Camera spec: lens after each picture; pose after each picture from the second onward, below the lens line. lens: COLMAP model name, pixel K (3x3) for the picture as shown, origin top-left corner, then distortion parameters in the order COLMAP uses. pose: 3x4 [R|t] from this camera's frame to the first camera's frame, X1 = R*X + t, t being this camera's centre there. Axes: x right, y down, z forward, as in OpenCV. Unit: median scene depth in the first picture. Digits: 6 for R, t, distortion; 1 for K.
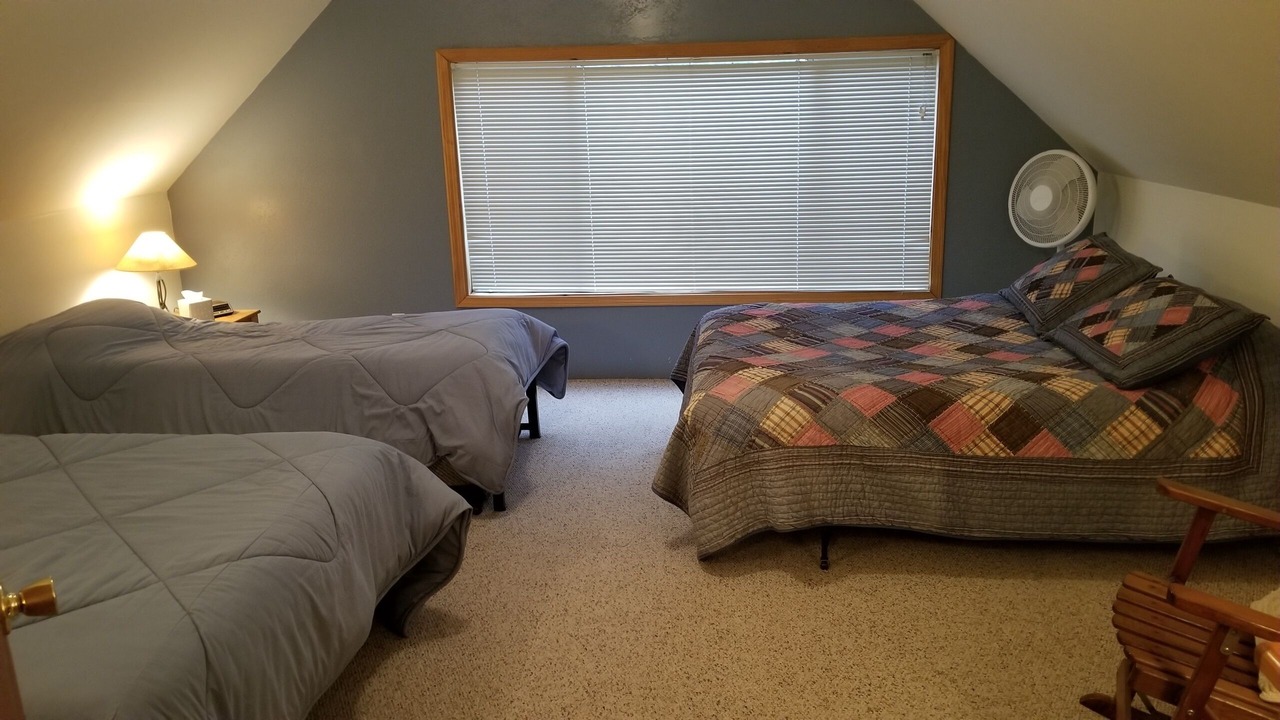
lens RADIAL K [[994.9, 0, 640.6], [0, 994.9, 379.9], [0, 0, 1]] dist [0.089058, -0.129775]
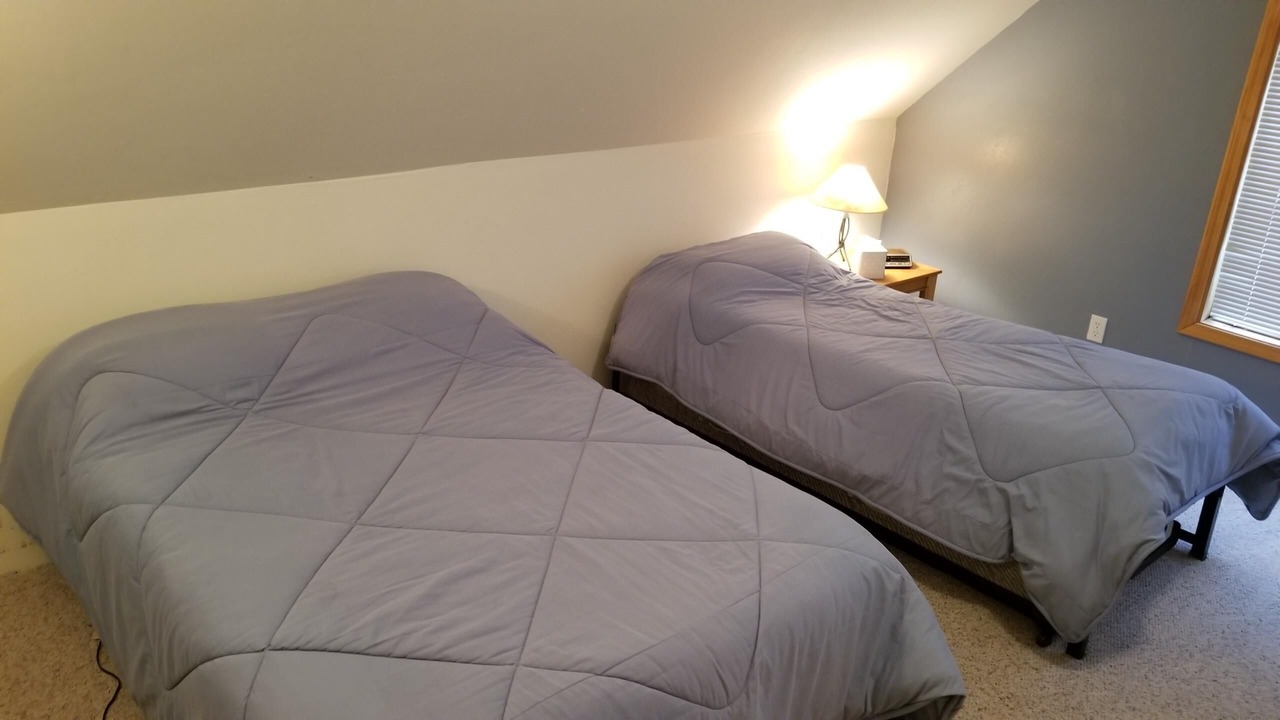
lens RADIAL K [[998.2, 0, 640.0], [0, 998.2, 360.0], [0, 0, 1]] dist [0.000048, -0.012405]
pose [[0.687023, 0.330211, -0.647272, 0.044992], [-0.256631, 0.943639, 0.209013, -0.152056], [0.679809, 0.022513, 0.733043, 0.246170]]
